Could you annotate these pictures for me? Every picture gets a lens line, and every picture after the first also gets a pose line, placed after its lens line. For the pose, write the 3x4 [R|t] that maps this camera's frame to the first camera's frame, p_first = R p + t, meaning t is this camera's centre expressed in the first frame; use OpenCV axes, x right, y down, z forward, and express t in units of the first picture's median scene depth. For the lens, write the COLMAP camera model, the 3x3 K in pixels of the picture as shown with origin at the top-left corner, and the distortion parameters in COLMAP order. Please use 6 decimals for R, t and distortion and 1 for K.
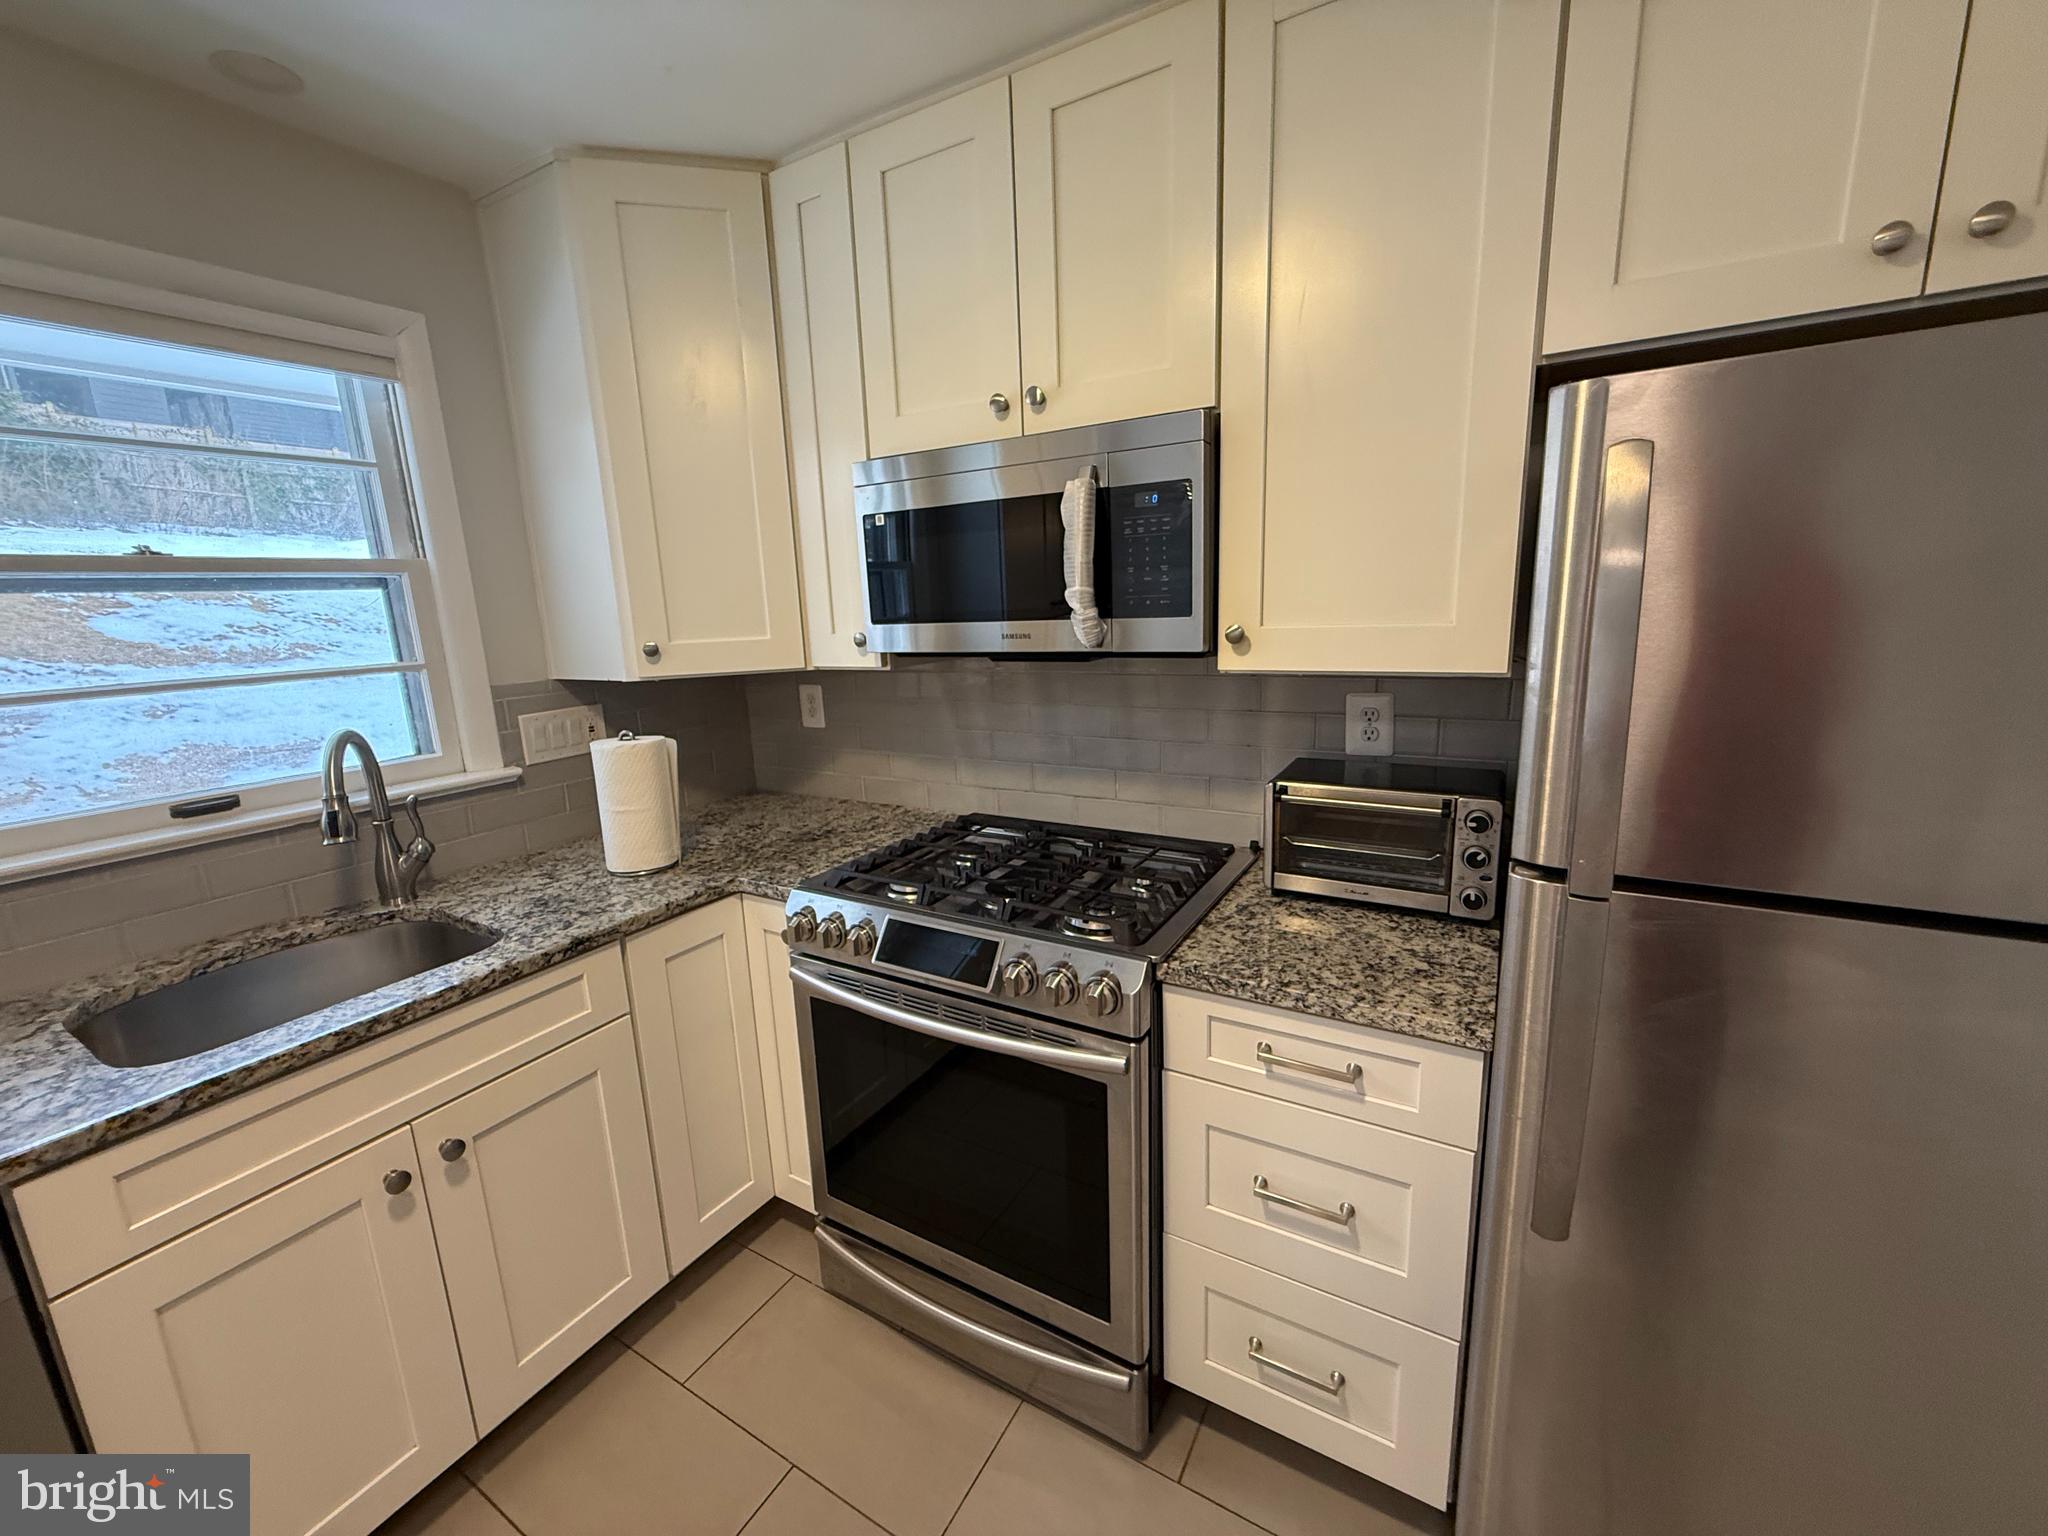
lens RADIAL K [[815.7, 0, 1016.6], [0, 815.7, 763.8], [0, 0, 1]] dist [-0.001106, 0.000133]
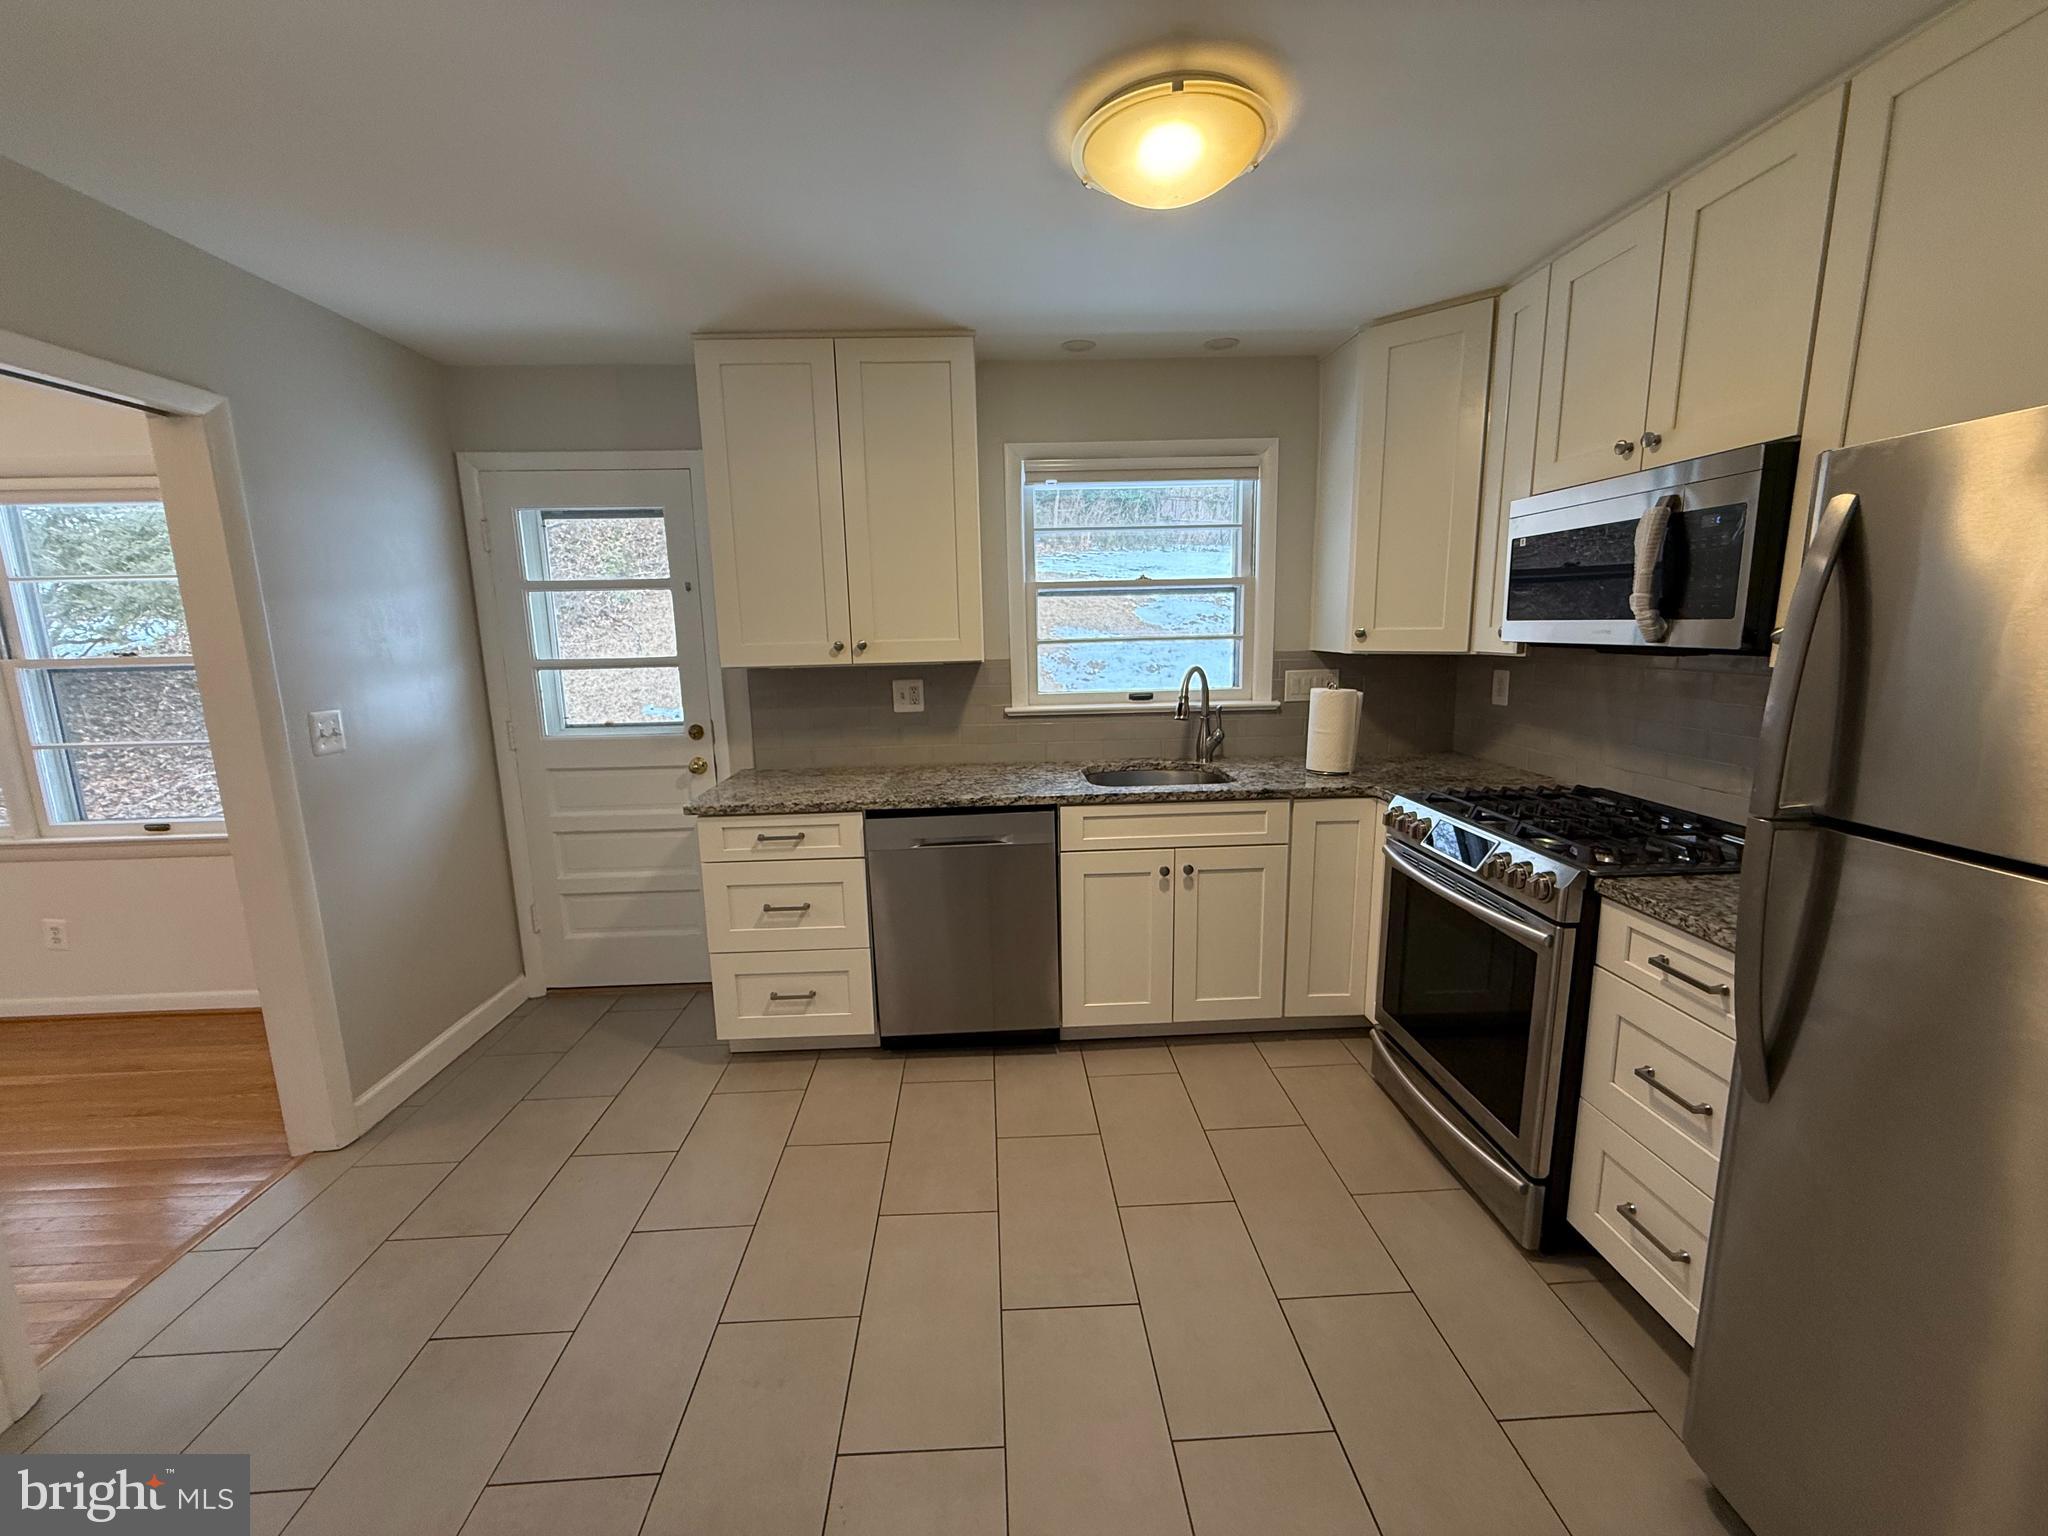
lens RADIAL K [[815.7, 0, 1015.2], [0, 815.7, 764.6], [0, 0, 1]] dist [-0.001106, 0.000133]
pose [[0.546993, 0.171425, -0.819398, 0.592735], [-0.168583, 0.981313, 0.092761, 0.083652], [0.819987, 0.087397, 0.565670, -0.452554]]
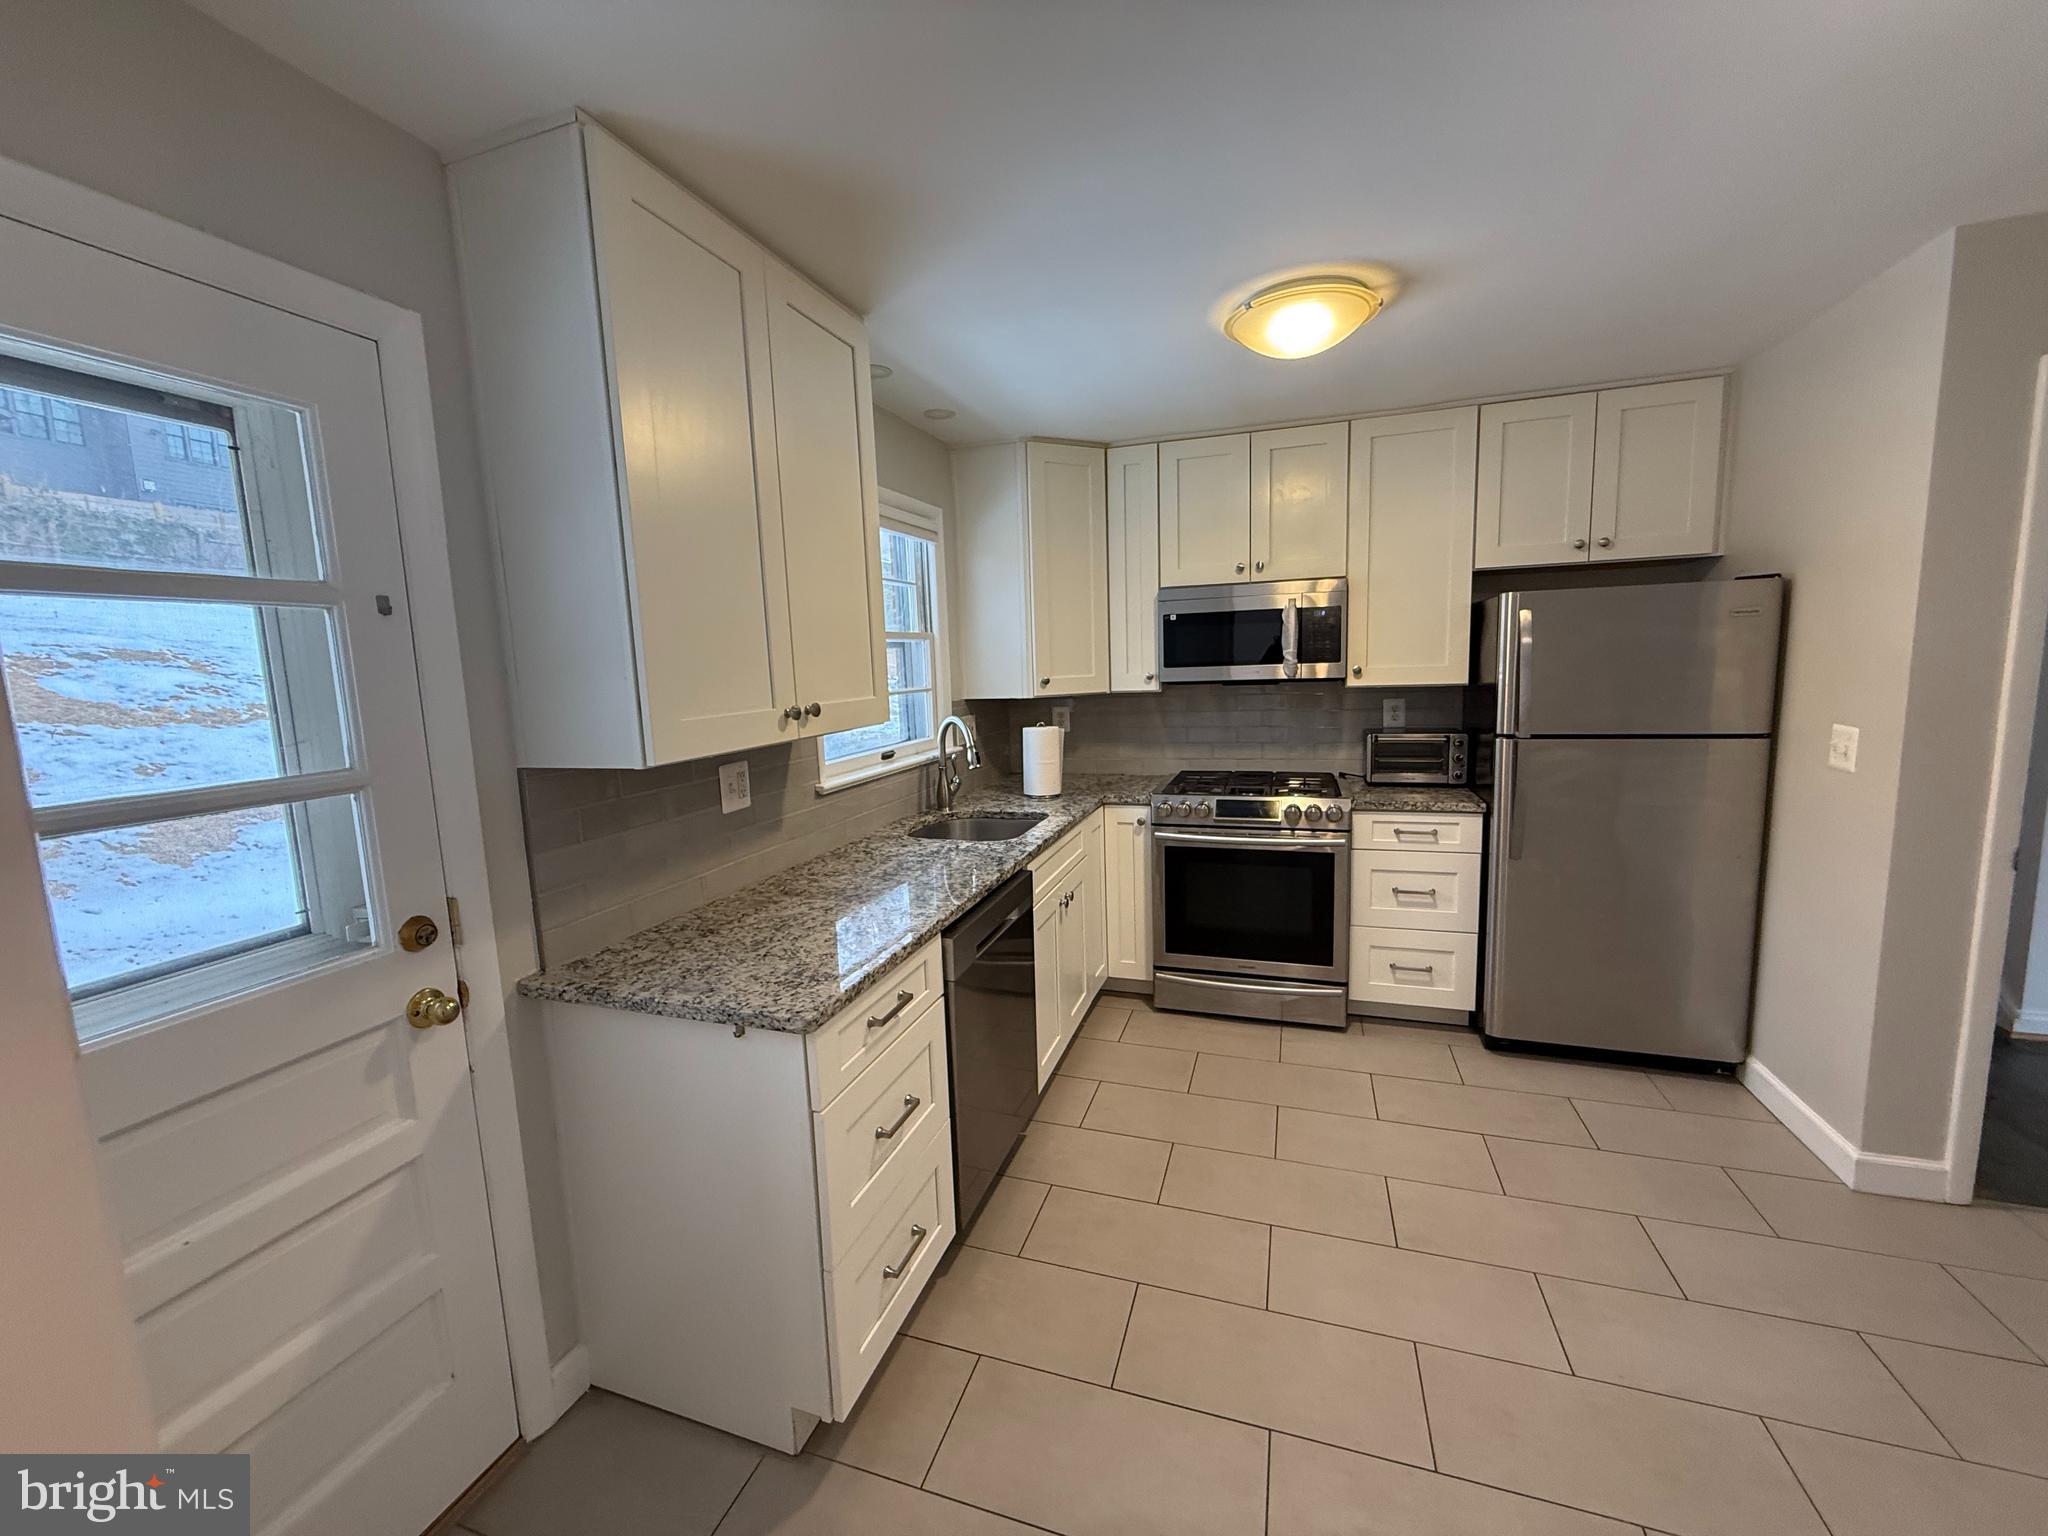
lens RADIAL K [[815.7, 0, 1017.1], [0, 815.7, 762.7], [0, 0, 1]] dist [-0.001106, 0.000133]
pose [[0.978995, -0.019742, 0.202929, -1.080349], [0.036645, 0.996131, -0.079878, 0.238621], [-0.200566, 0.085637, 0.975930, -0.991612]]
